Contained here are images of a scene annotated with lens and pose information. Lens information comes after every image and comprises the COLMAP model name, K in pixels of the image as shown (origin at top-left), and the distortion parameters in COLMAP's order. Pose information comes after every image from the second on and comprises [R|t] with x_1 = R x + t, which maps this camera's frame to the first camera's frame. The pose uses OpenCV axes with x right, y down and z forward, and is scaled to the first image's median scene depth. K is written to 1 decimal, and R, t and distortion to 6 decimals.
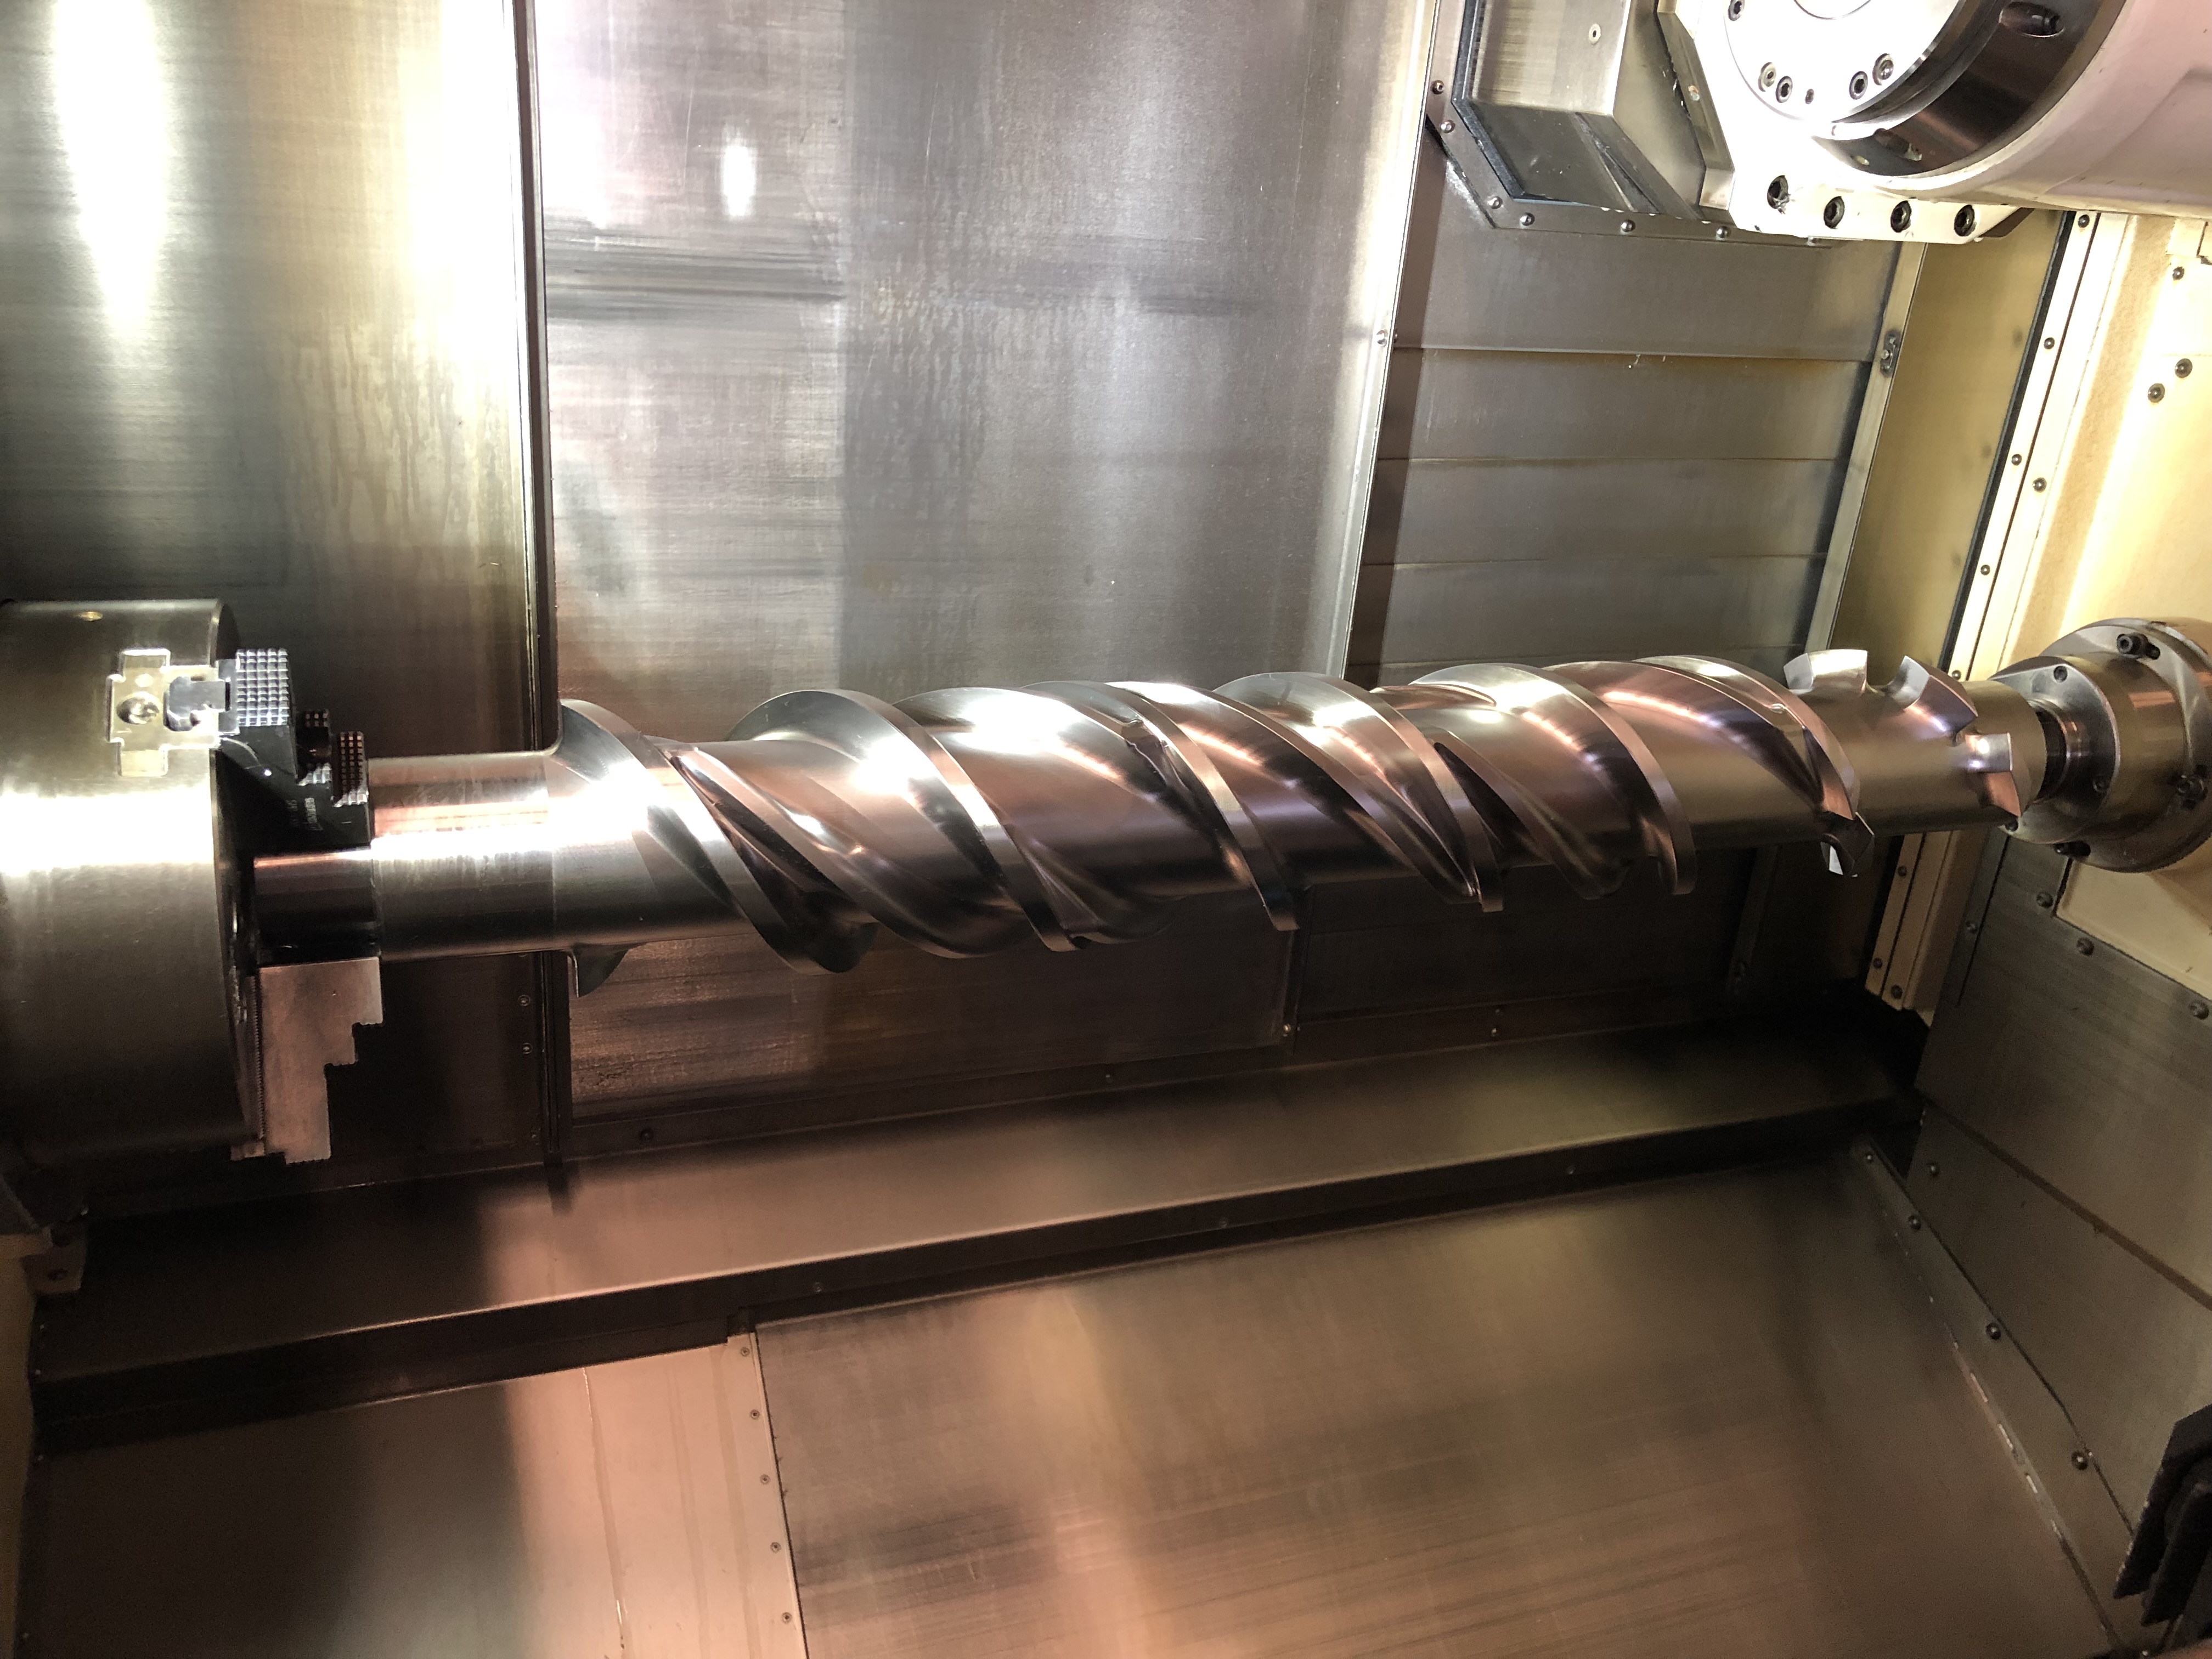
lens RADIAL K [[1824.6, 0, 1108.1], [0, 1824.6, 831.4], [0, 0, 1]] dist [0.007753, 0.003122]
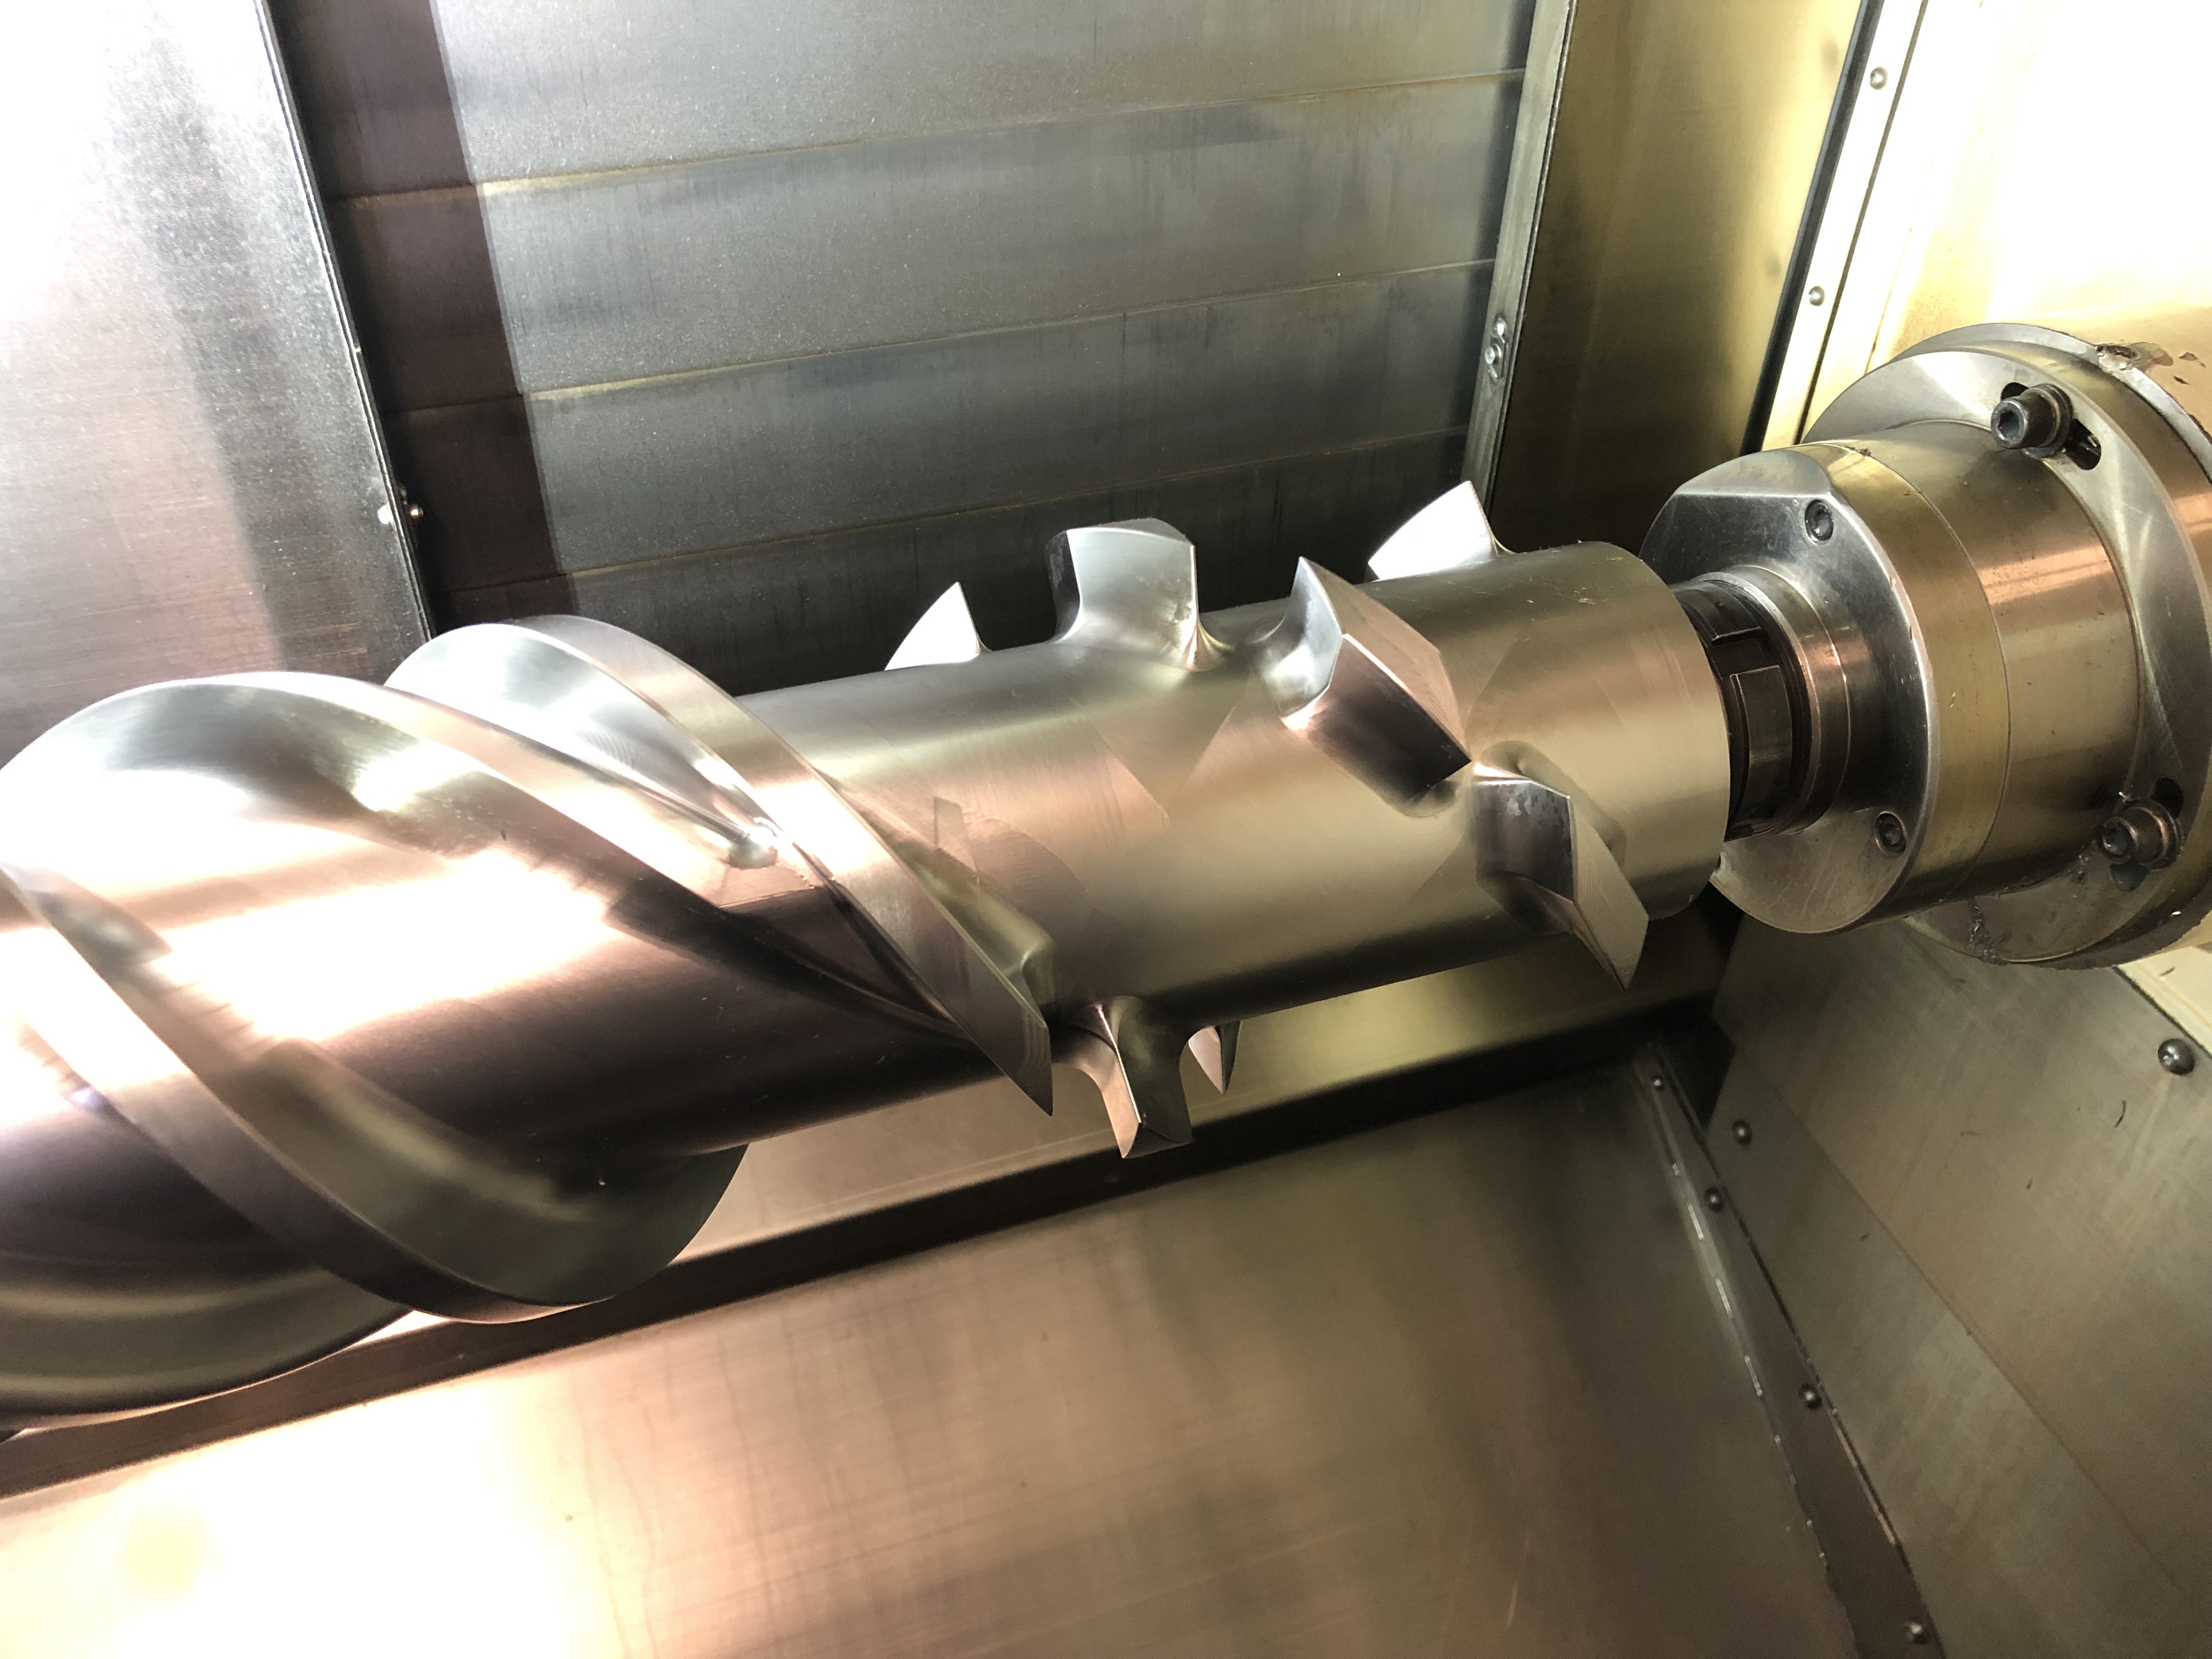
lens RADIAL K [[1824.6, 0, 1101.9], [0, 1824.6, 824.8], [0, 0, 1]] dist [0.007753, 0.003122]
pose [[0.997269, -0.030647, -0.067195, 0.332129], [0.049170, 0.954398, 0.294459, -0.118515], [0.055106, -0.296959, 0.953299, 0.517223]]
